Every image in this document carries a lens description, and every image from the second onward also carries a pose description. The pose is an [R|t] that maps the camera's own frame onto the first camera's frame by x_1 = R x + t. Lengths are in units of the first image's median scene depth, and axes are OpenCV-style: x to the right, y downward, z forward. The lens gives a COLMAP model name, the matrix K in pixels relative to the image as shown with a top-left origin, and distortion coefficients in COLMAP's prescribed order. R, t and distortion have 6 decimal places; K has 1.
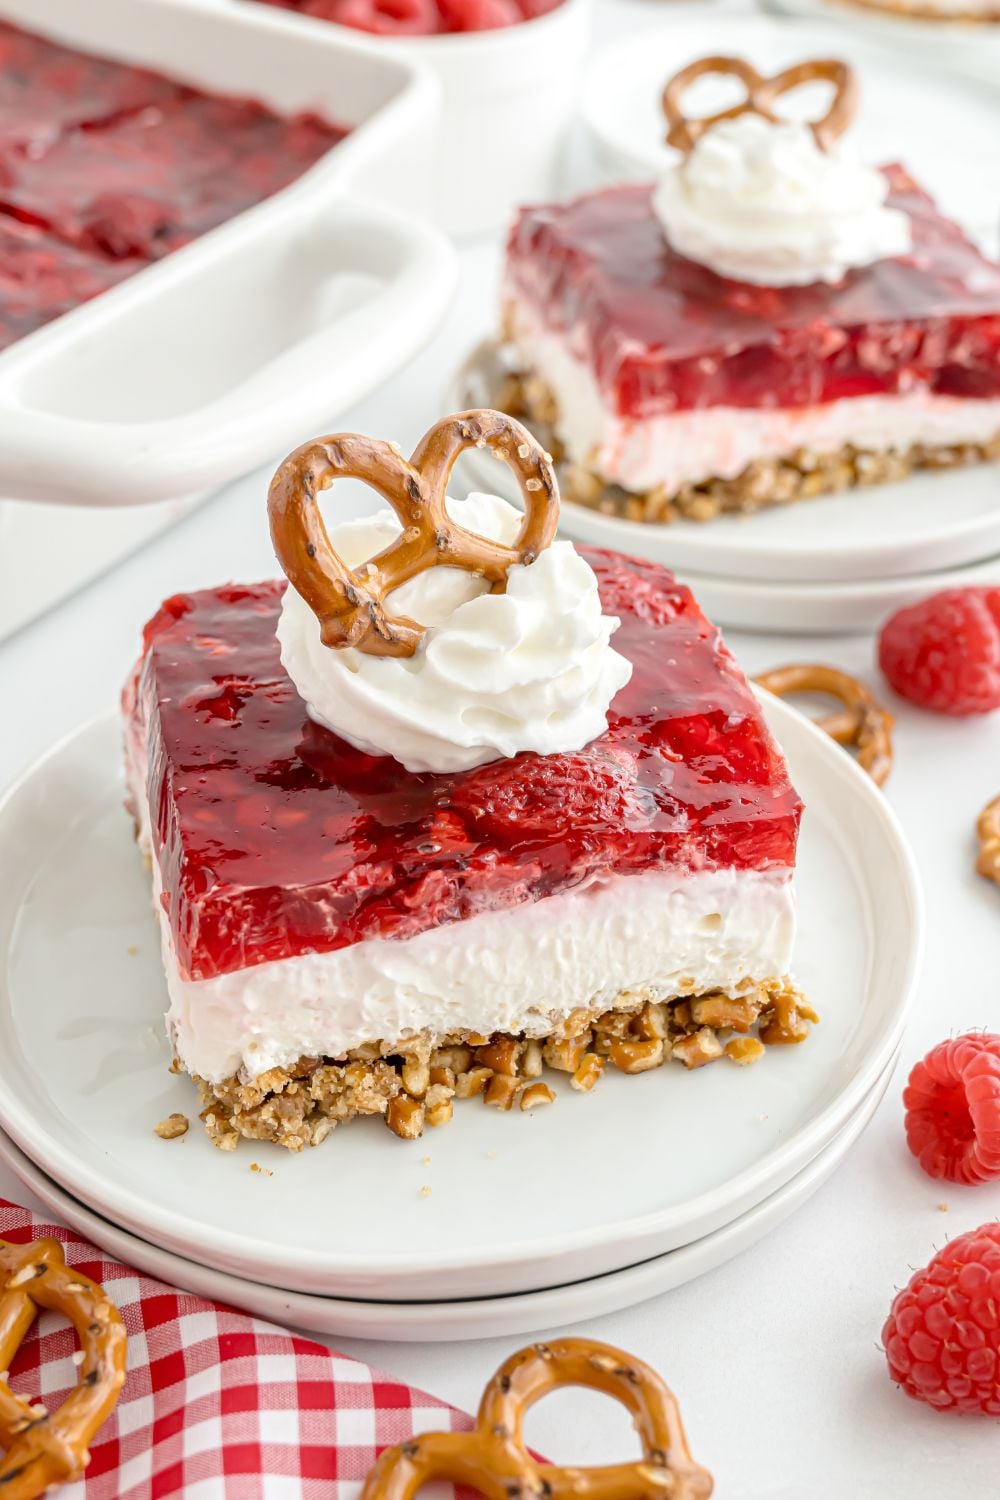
lens RADIAL K [[1973.2, 0, 500.0], [0, 1973.2, 750.0], [0, 0, 1]] dist [-0.015965, 0.009632]
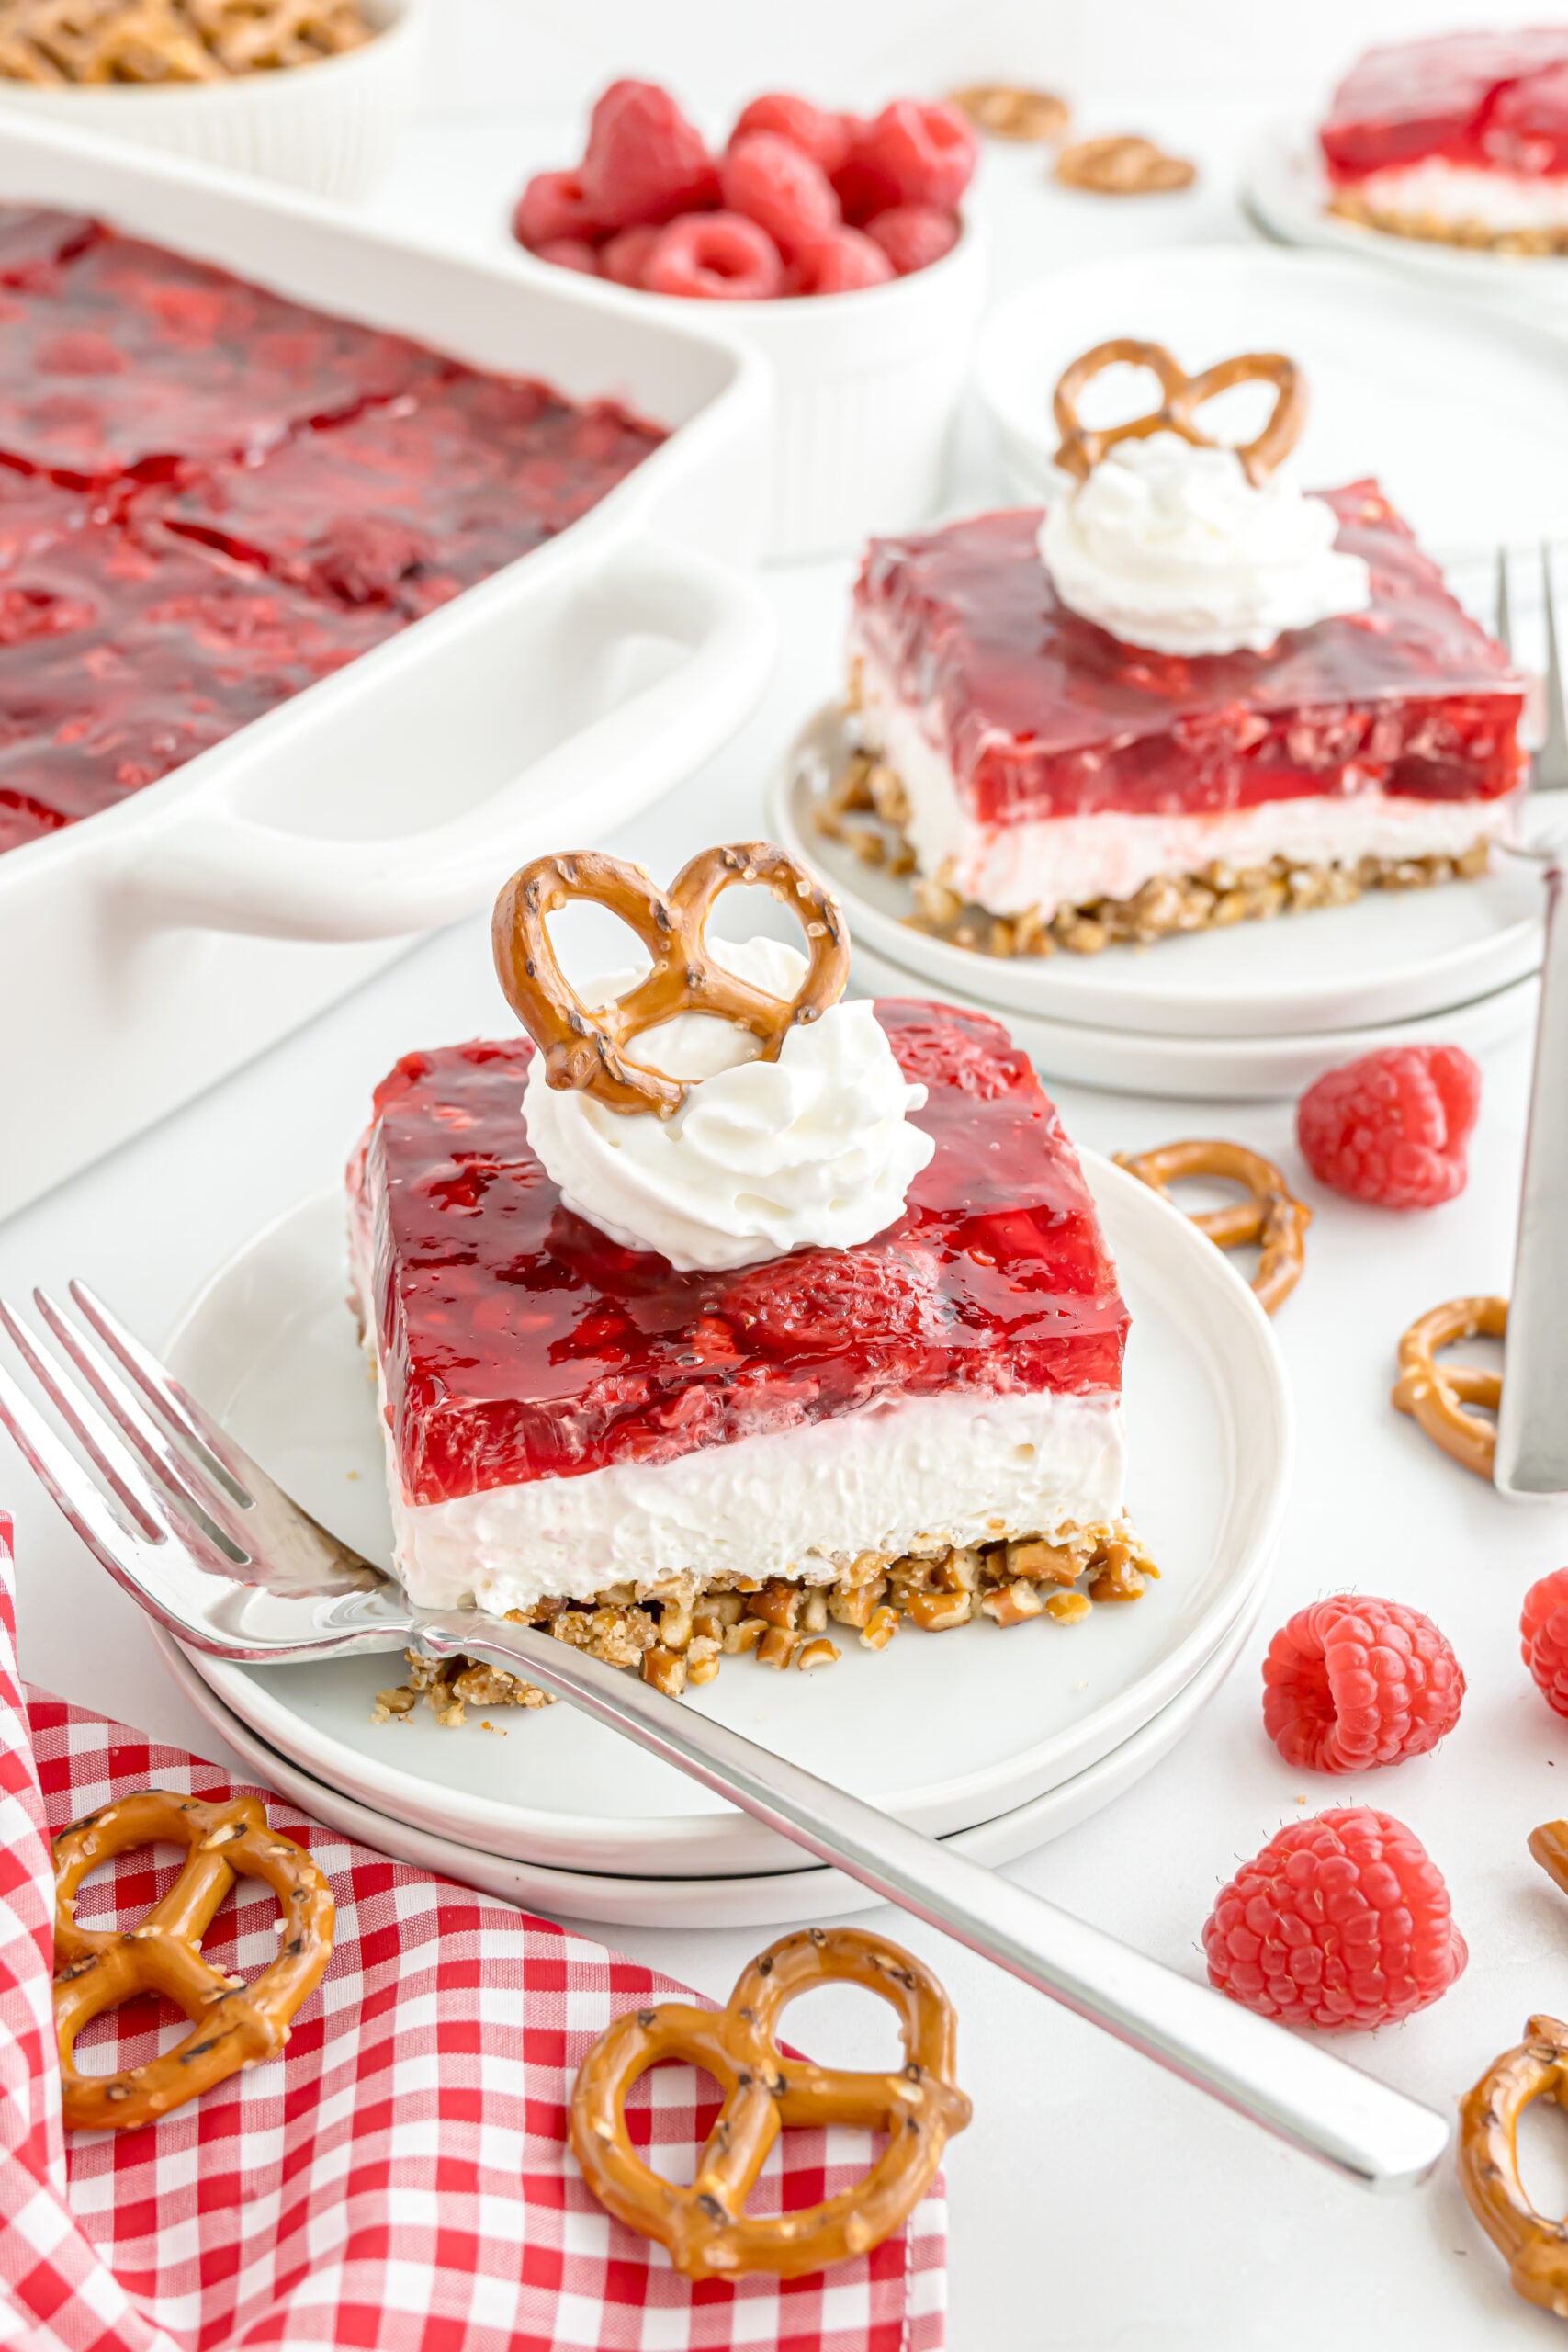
lens RADIAL K [[3075.4, 0, 822.4], [0, 3075.4, 1219.9], [0, 0, 1]] dist [-0.024050, 0.009861]
pose [[0.998961, 0.019484, -0.041205, 0.073608], [-0.019419, 0.999809, 0.001972, -0.015236], [0.041235, -0.001169, 0.999149, -0.338516]]
